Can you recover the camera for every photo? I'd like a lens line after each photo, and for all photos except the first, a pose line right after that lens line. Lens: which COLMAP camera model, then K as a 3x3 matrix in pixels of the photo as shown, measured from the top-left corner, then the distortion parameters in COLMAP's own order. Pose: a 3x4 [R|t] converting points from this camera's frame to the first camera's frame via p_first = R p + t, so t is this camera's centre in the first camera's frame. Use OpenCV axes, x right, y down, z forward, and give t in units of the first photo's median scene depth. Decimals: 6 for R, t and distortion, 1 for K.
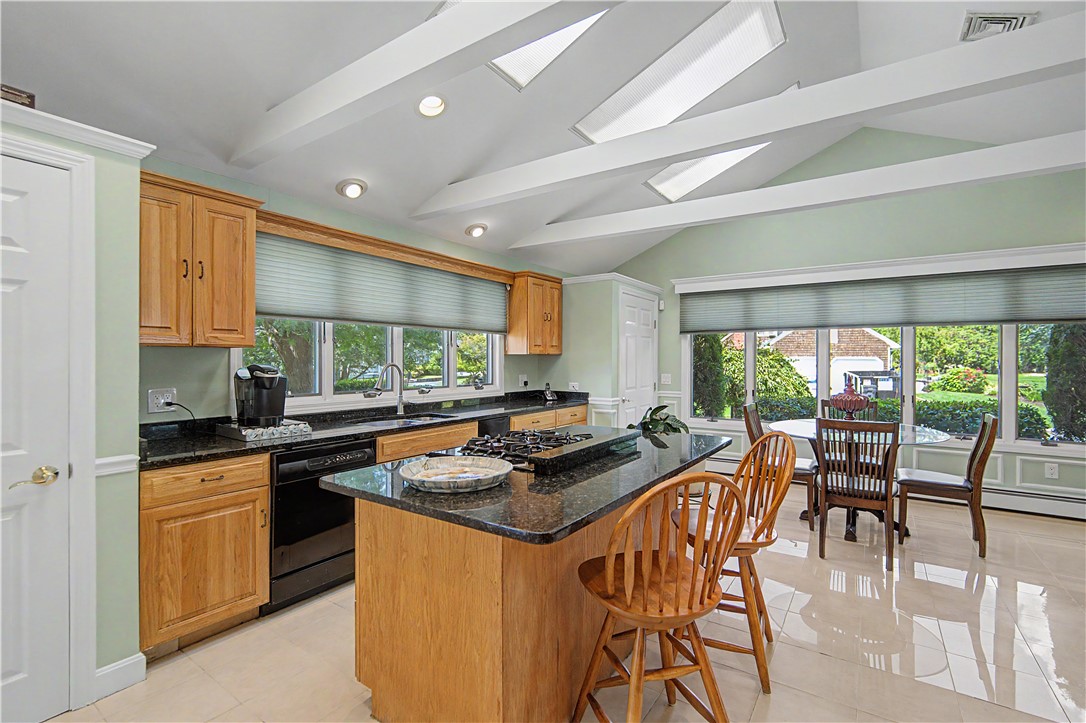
lens RADIAL K [[496.0, 0, 556.2], [0, 496.0, 365.0], [0, 0, 1]] dist [-0.014861, 0.004666]
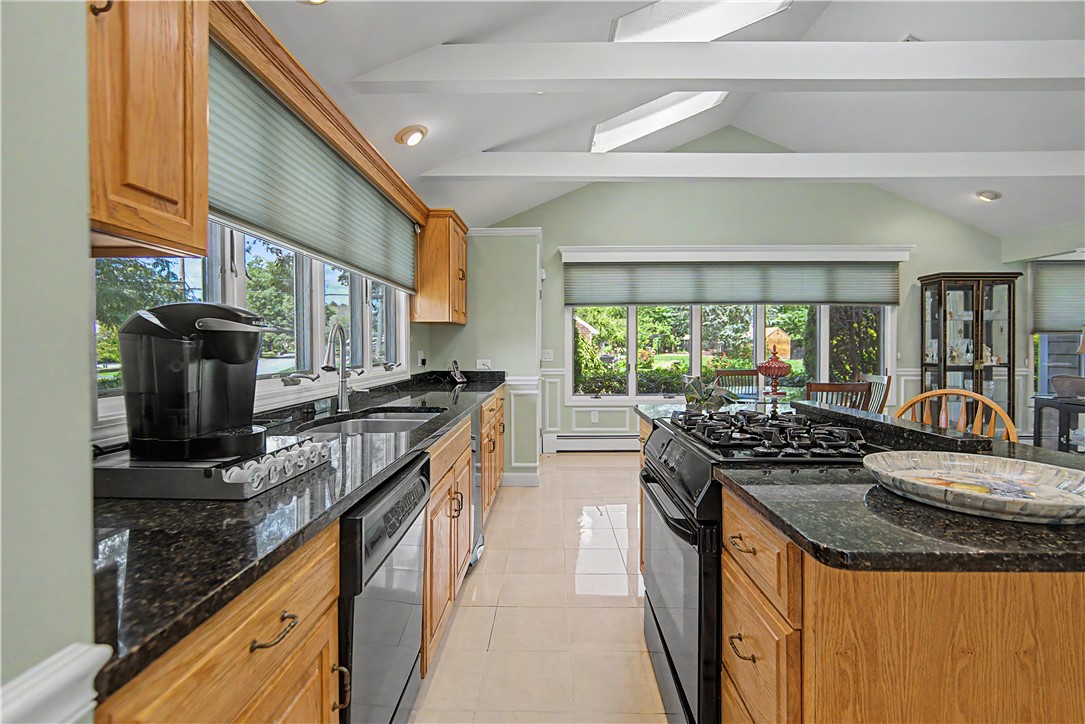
lens RADIAL K [[495.5, 0, 559.3], [0, 495.5, 357.9], [0, 0, 1]] dist [-0.014861, 0.004666]
pose [[0.841017, -0.018989, 0.540676, -0.311232], [0.011315, 0.999783, 0.017512, 0.021049], [-0.540891, -0.008610, 0.841049, 0.271782]]
